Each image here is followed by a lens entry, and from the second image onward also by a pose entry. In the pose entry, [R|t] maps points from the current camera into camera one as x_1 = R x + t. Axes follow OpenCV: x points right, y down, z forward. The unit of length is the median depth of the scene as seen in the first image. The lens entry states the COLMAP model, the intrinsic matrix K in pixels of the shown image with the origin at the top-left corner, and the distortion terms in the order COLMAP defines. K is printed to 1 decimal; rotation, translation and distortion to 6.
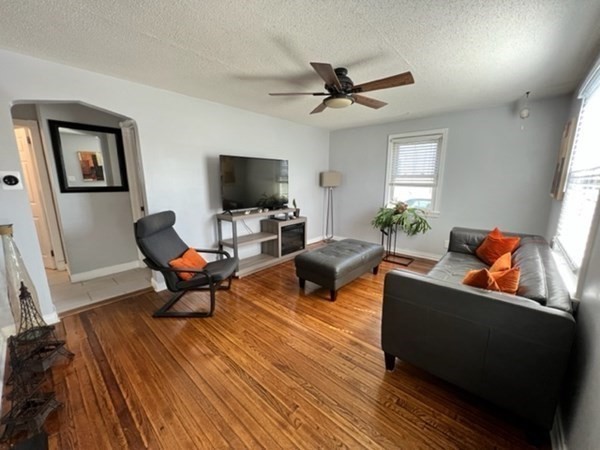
lens RADIAL K [[240.7, 0, 299.7], [0, 240.7, 225.4], [0, 0, 1]] dist [0.001080, 0.000199]
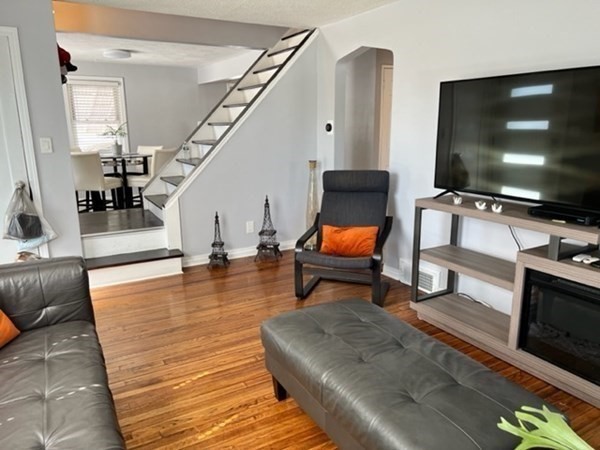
lens RADIAL K [[450.6, 0, 300.2], [0, 450.6, 225.0], [0, 0, 1]] dist [0.057035, -0.053876]
pose [[-0.311840, 0.211539, -0.926287, 1.069511], [-0.176633, 0.944999, 0.275277, -0.303390], [0.933572, 0.249455, -0.257323, 1.457624]]
